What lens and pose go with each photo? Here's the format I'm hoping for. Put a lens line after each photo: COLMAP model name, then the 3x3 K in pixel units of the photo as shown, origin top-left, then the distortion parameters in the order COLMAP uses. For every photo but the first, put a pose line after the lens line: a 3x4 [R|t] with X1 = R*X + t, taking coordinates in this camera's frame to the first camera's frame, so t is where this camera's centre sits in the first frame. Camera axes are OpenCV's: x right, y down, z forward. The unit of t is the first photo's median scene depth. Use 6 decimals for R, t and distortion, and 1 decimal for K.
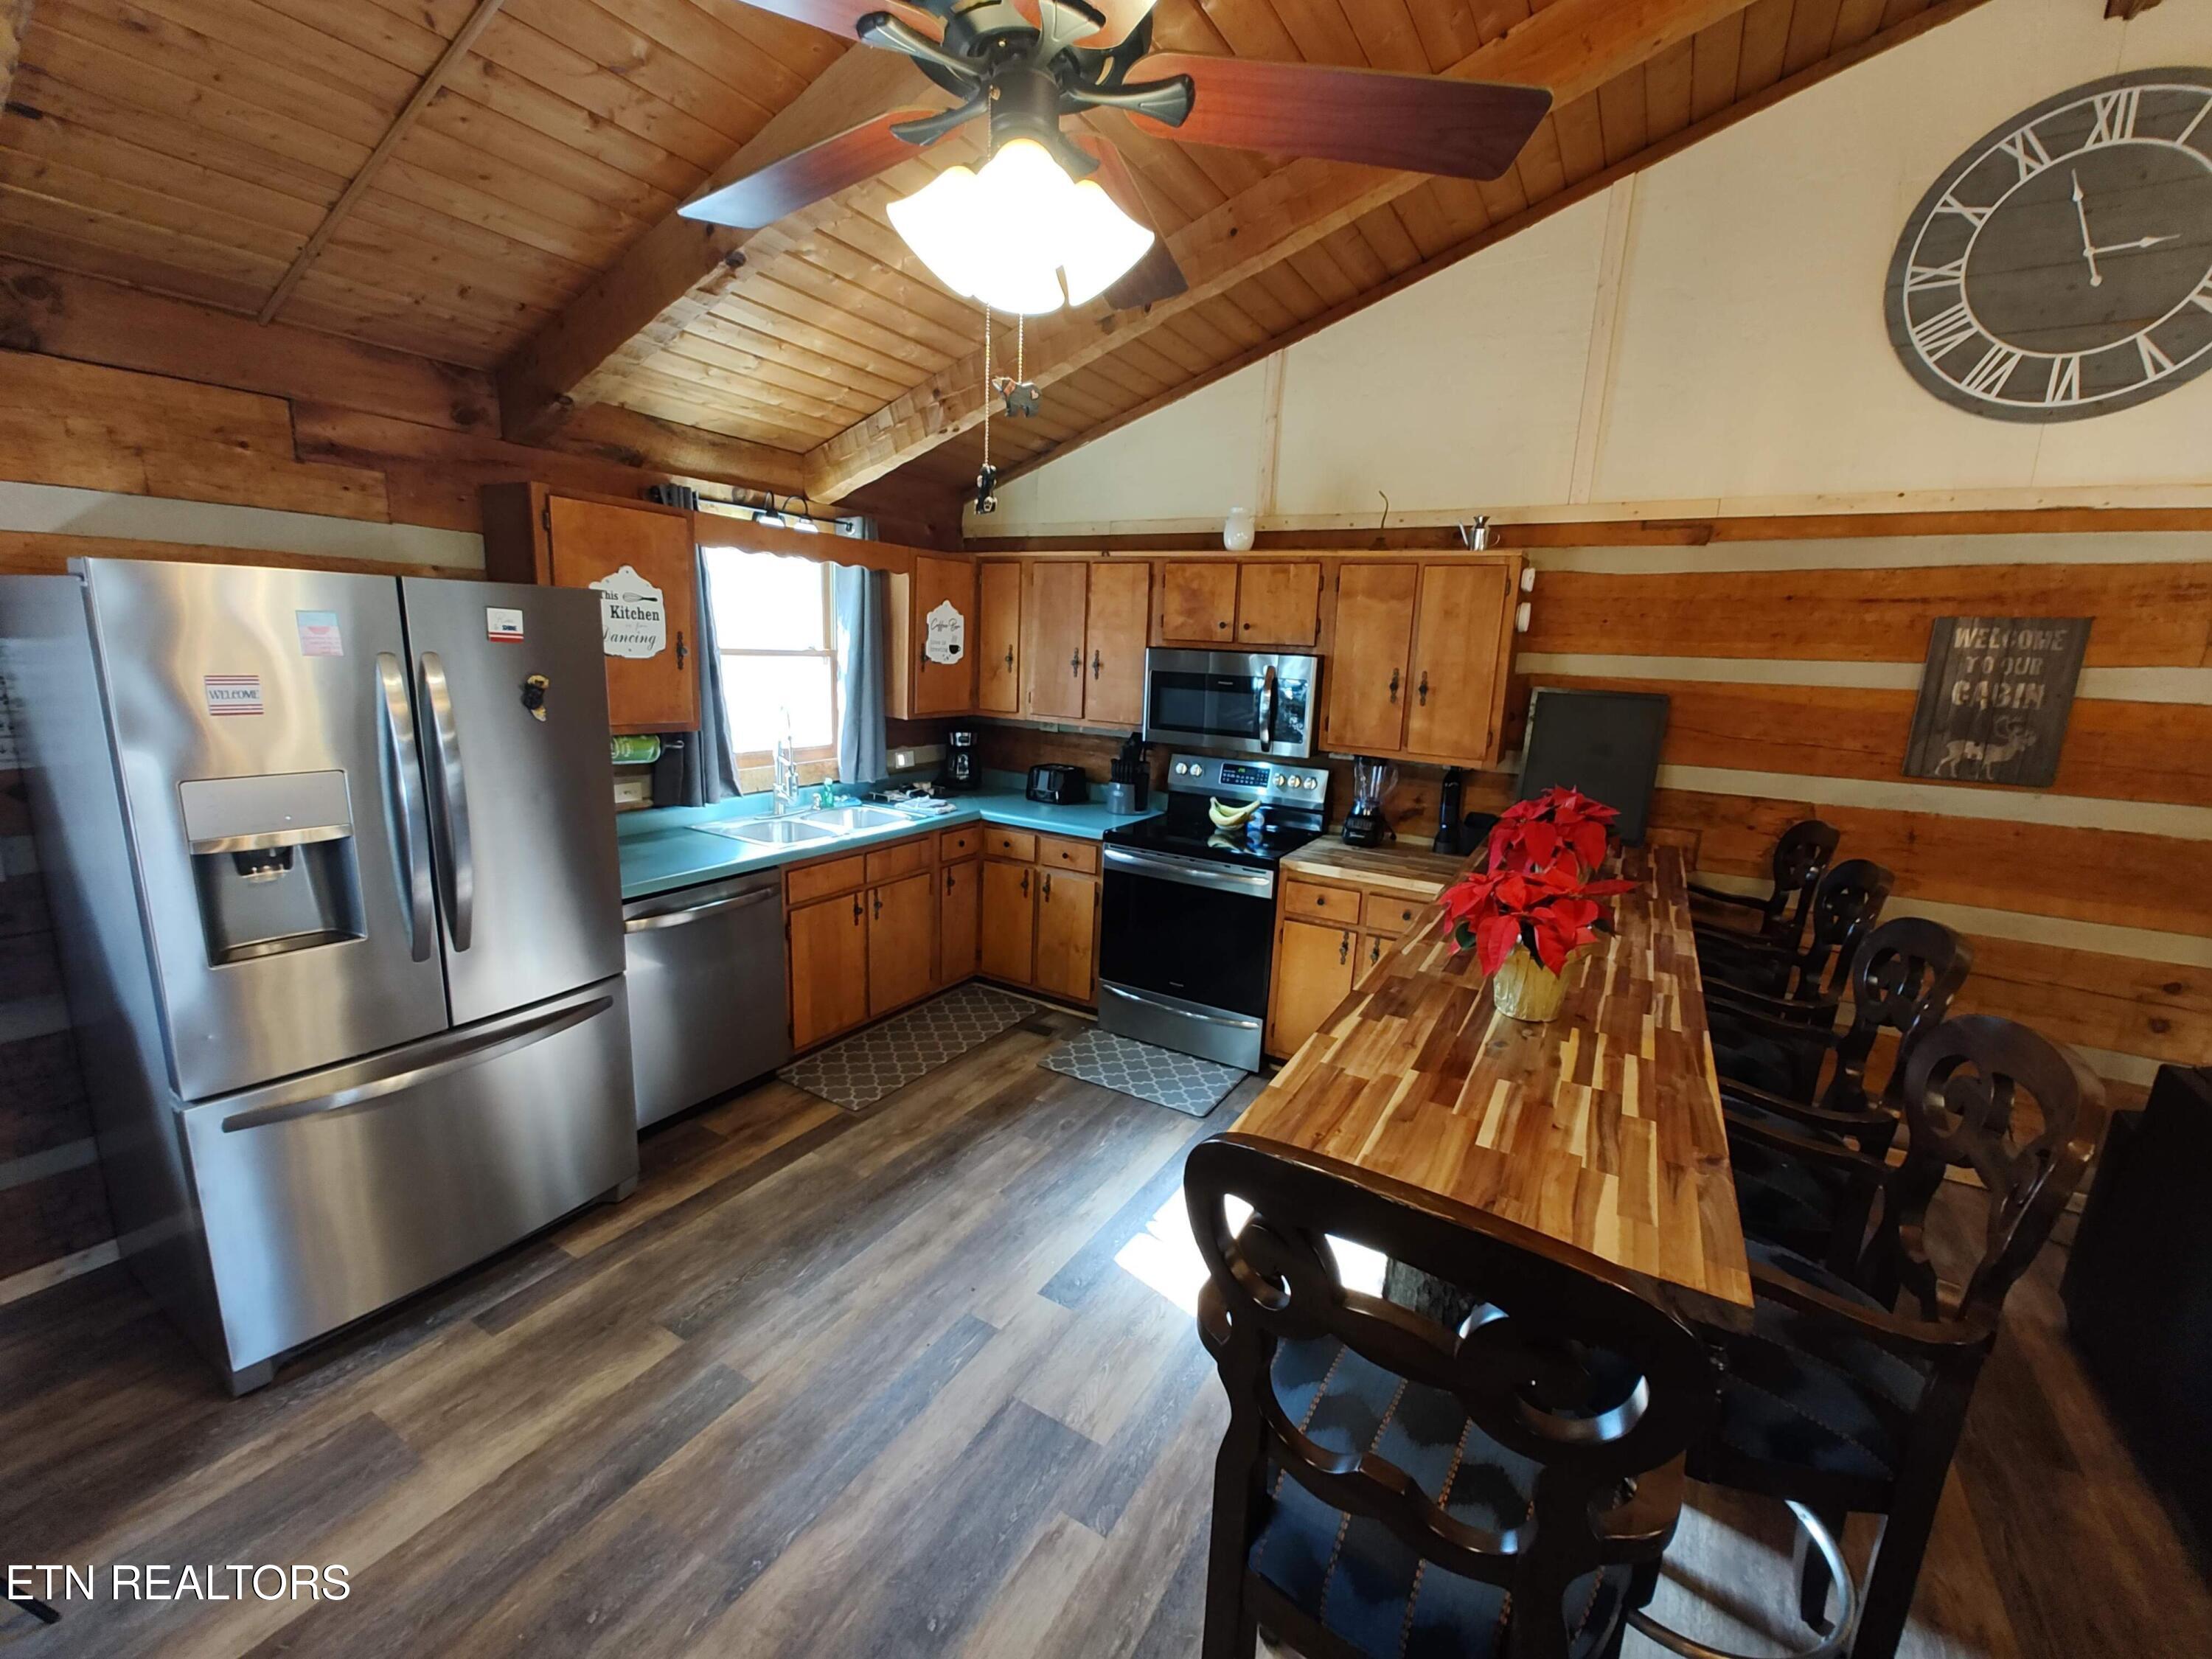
lens RADIAL K [[907.3, 0, 1117.0], [0, 907.3, 827.4], [0, 0, 1]] dist [0.004731, -0.002986]
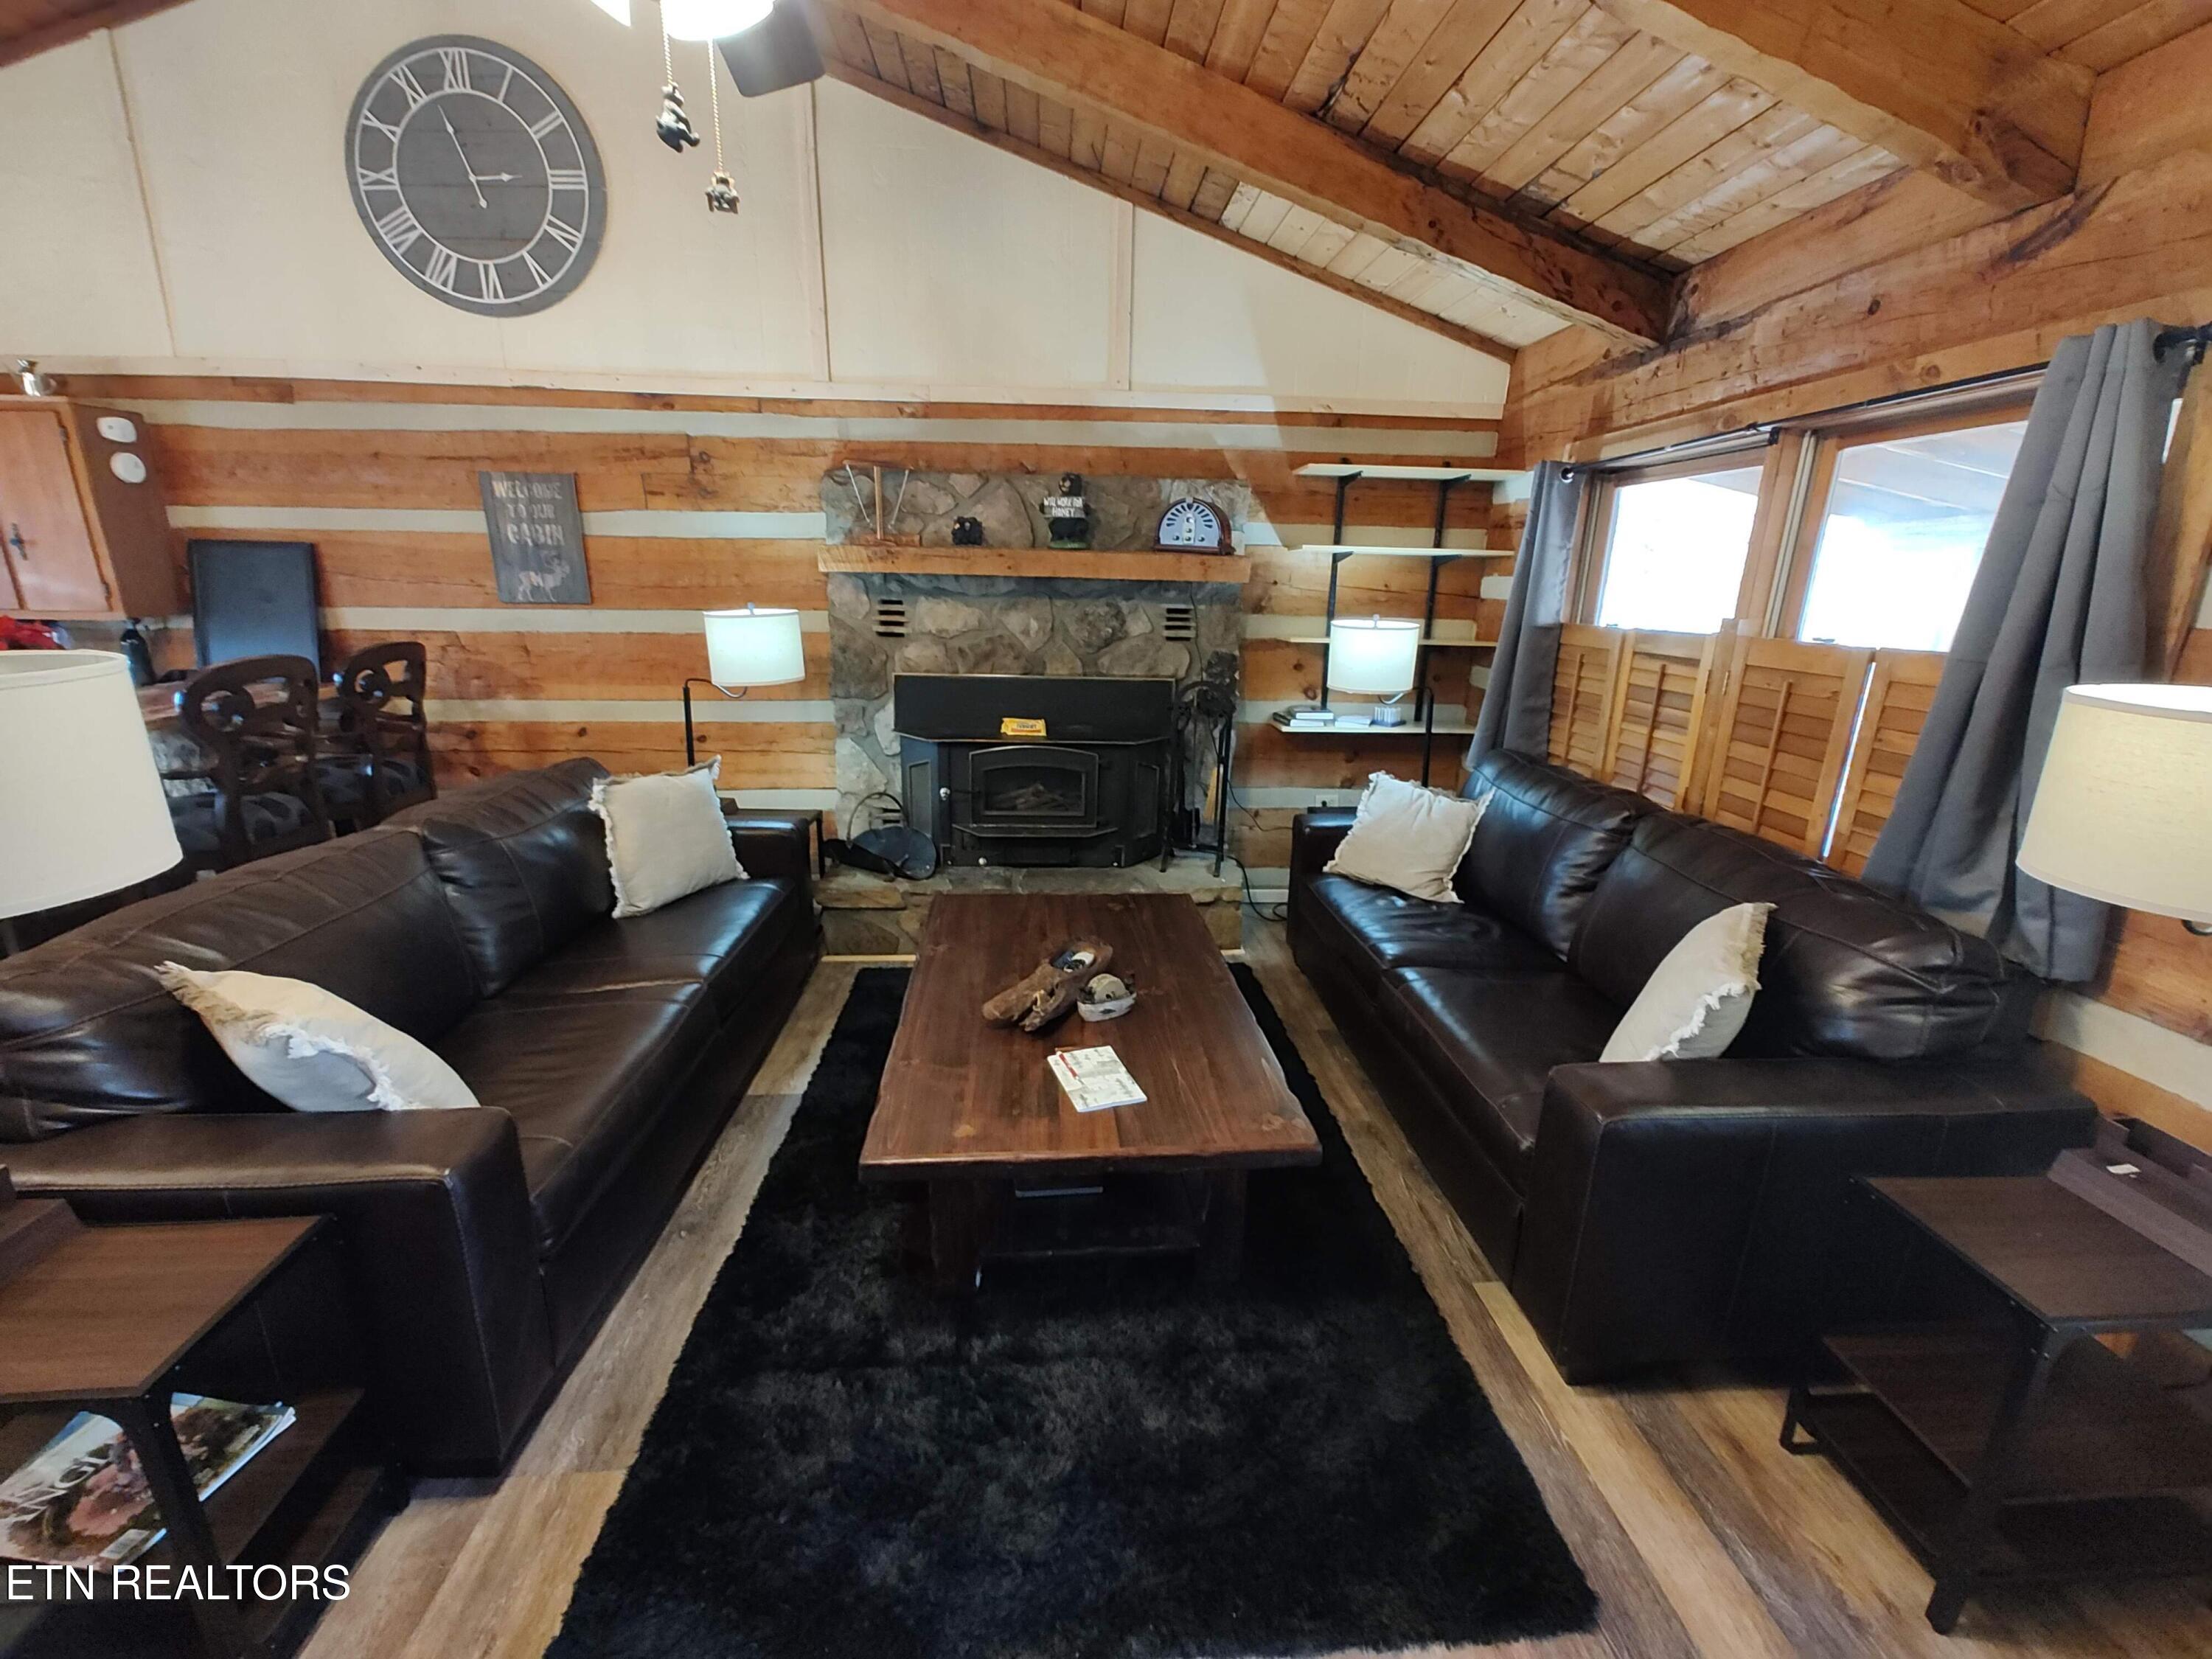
lens RADIAL K [[907.3, 0, 1115.0], [0, 907.3, 830.4], [0, 0, 1]] dist [0.004731, -0.002986]
pose [[0.816801, -0.176390, 0.549293, 0.869473], [0.132349, 0.984012, 0.119184, 0.233594], [-0.561533, -0.024652, 0.827087, -0.574601]]
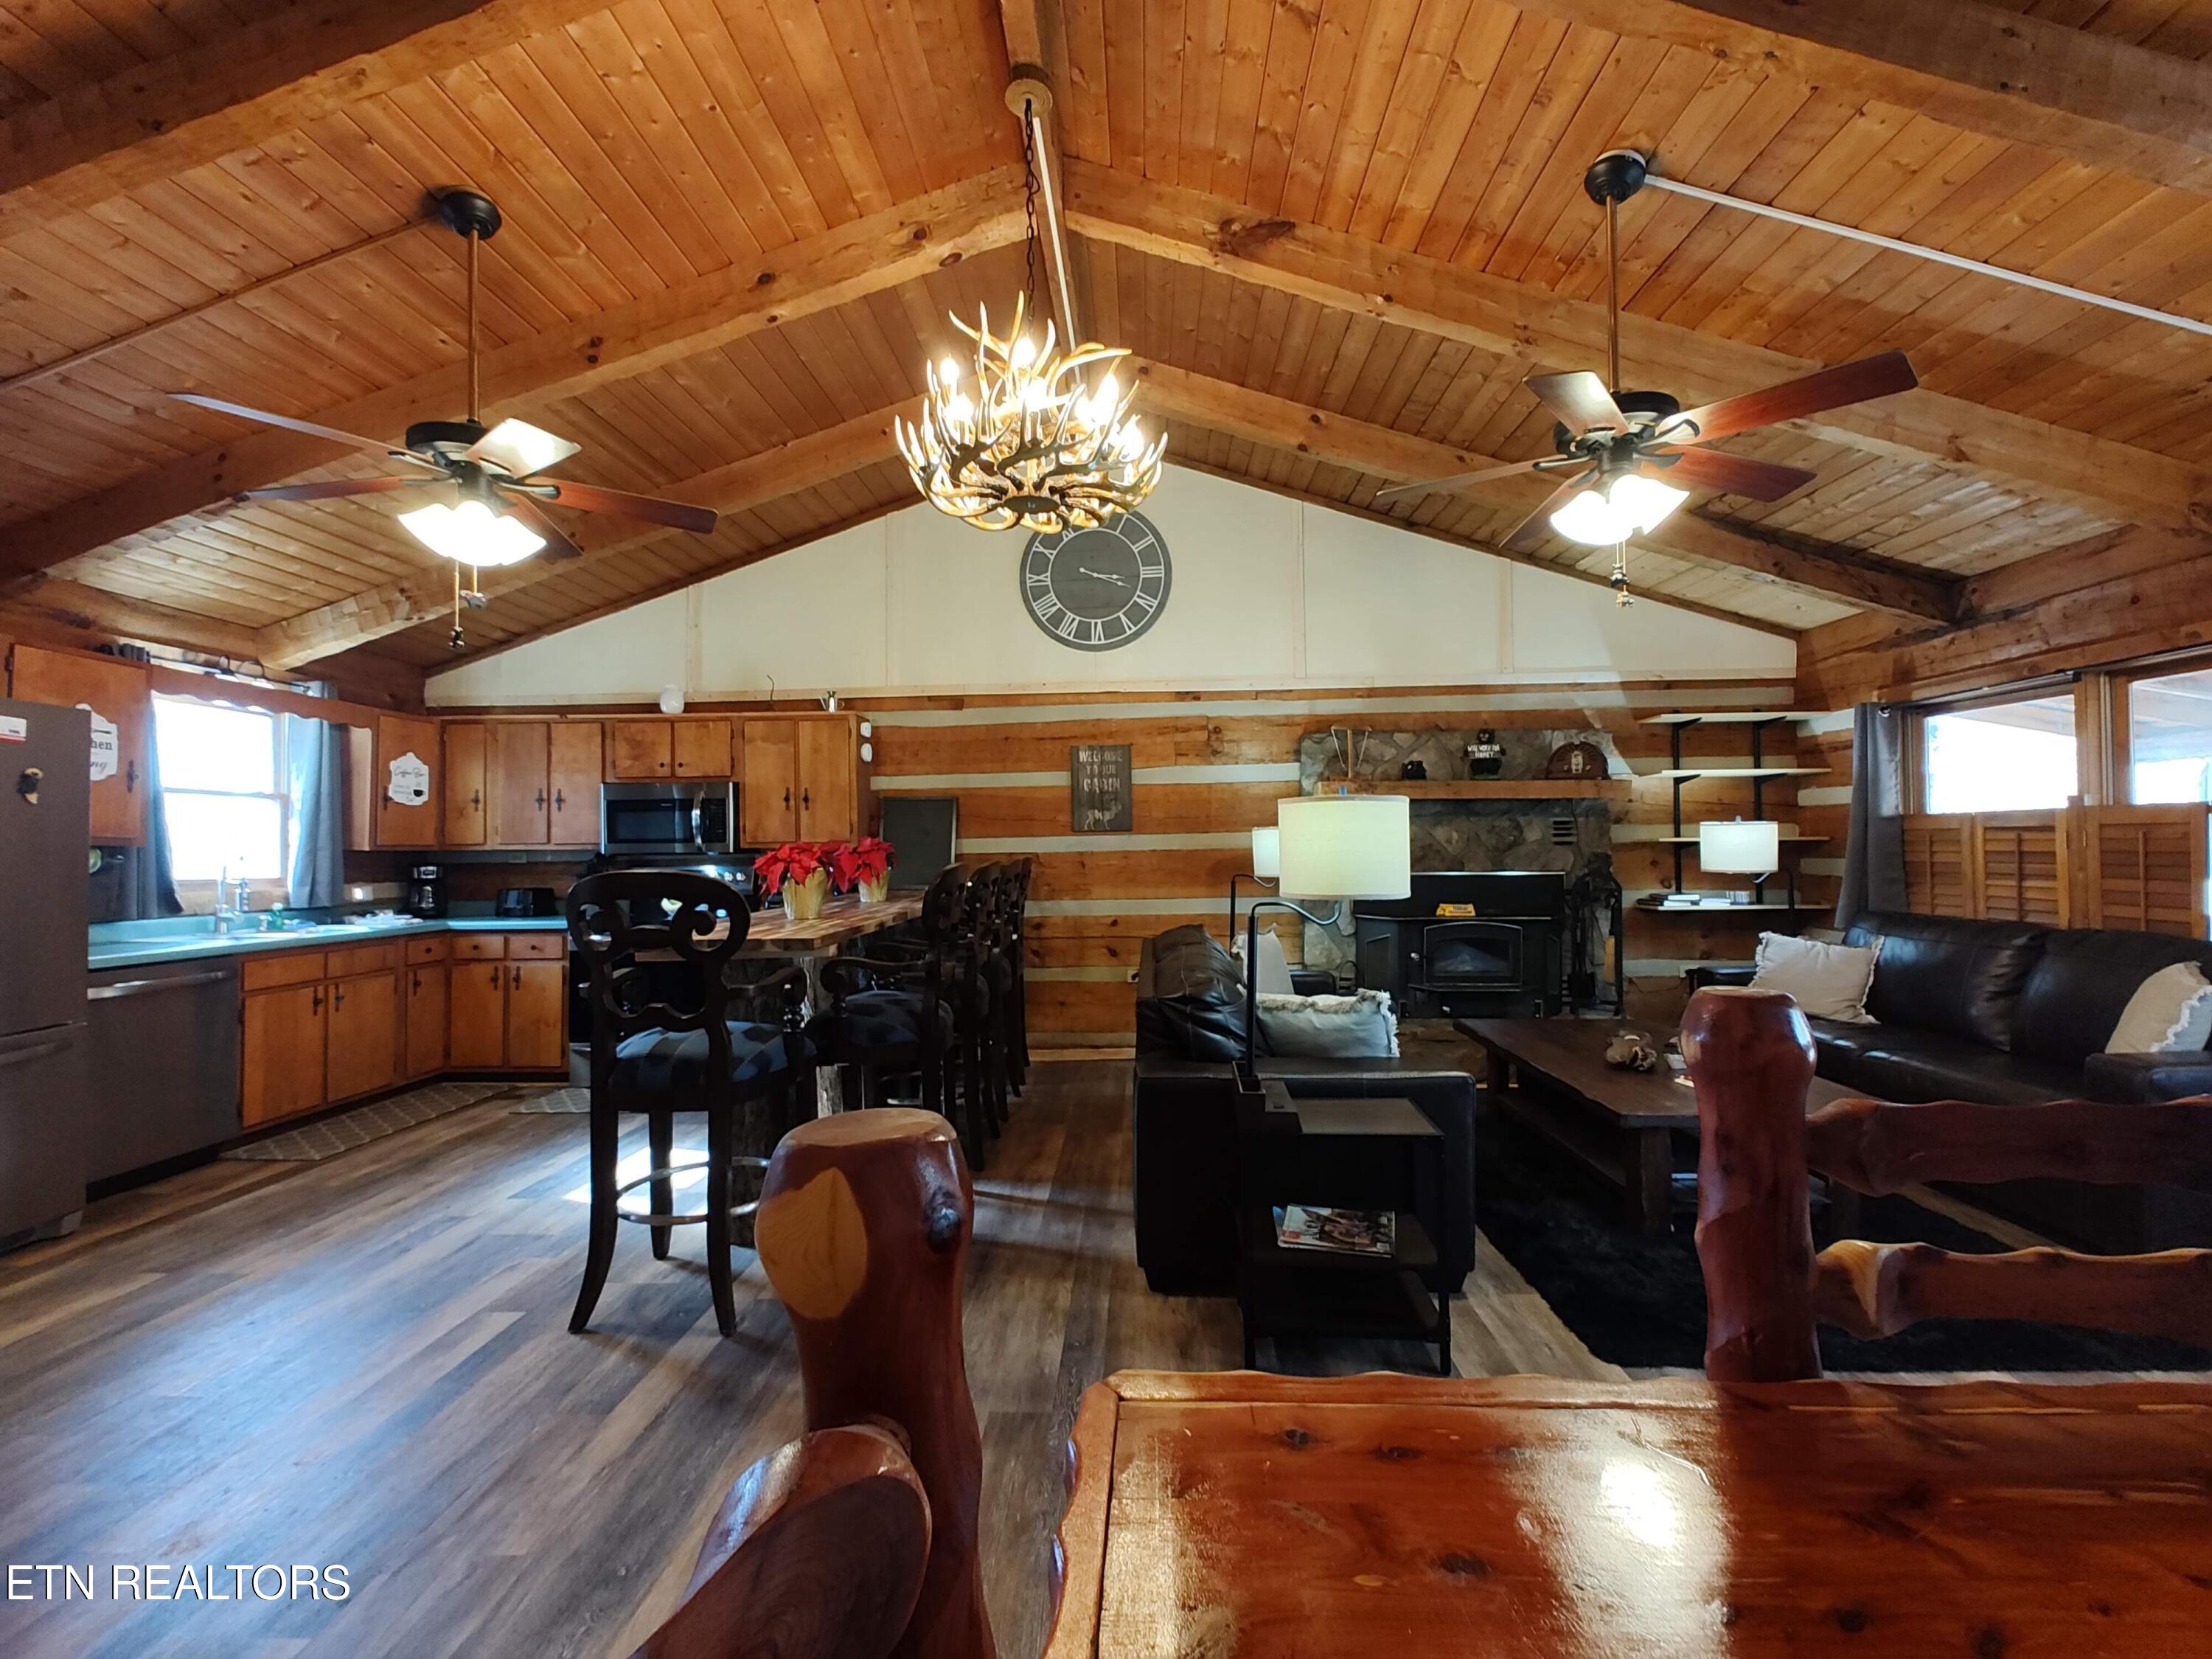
lens RADIAL K [[907.3, 0, 1115.8], [0, 907.3, 831.1], [0, 0, 1]] dist [0.004731, -0.002986]
pose [[0.878057, -0.042455, 0.476668, 0.080821], [0.144229, 0.973220, -0.178999, 0.299941], [-0.456304, 0.225921, 0.860666, -0.644721]]
